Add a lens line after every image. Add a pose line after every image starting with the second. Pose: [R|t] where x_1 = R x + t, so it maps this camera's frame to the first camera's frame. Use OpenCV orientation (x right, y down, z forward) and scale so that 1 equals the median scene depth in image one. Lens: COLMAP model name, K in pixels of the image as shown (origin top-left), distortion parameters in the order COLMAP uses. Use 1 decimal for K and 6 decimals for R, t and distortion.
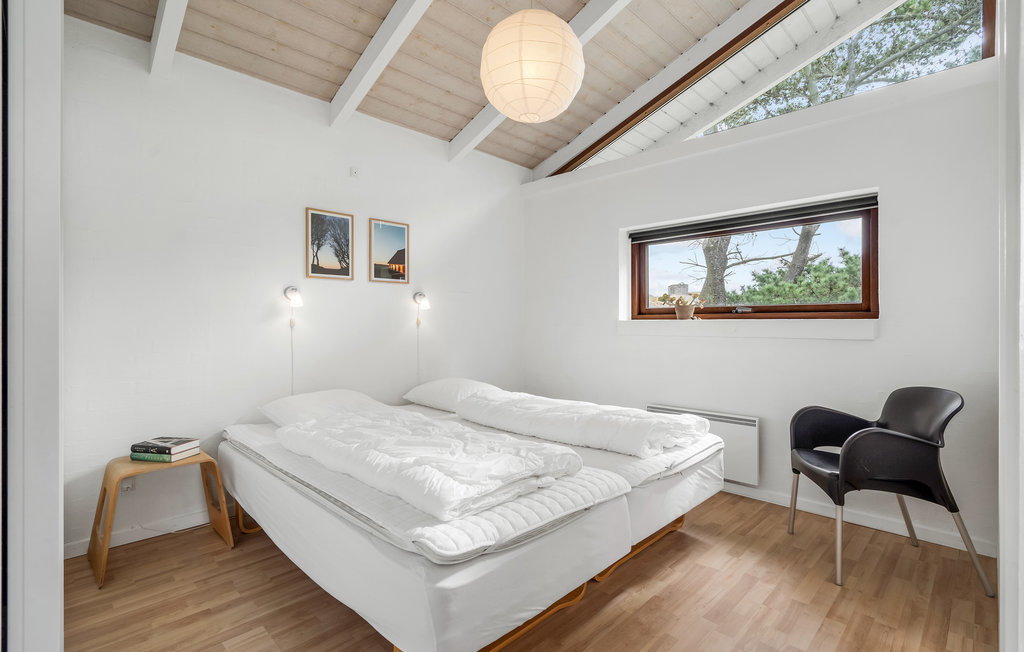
lens RADIAL K [[481.3, 0, 511.1], [0, 481.3, 323.8], [0, 0, 1]] dist [0.004573, 0.001452]
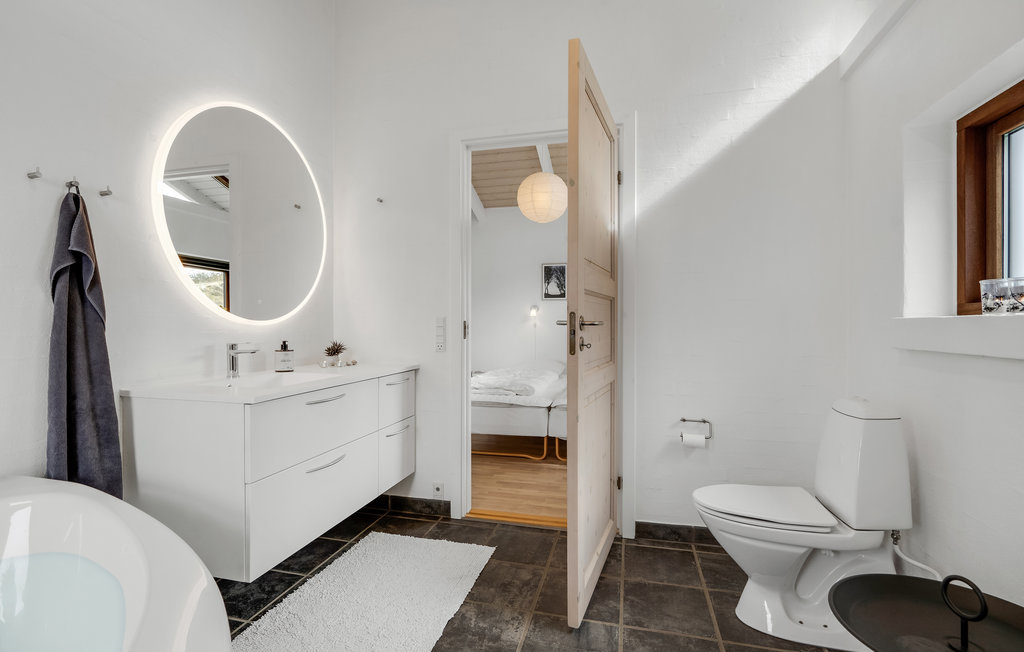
lens RADIAL K [[481.3, 0, 509.4], [0, 481.3, 327.0], [0, 0, 1]] dist [0.004573, 0.001452]
pose [[0.525367, 0.003878, -0.850867, 1.114321], [-0.004199, 0.999989, 0.001965, 0.006006], [0.850865, 0.002541, 0.525377, -0.110743]]
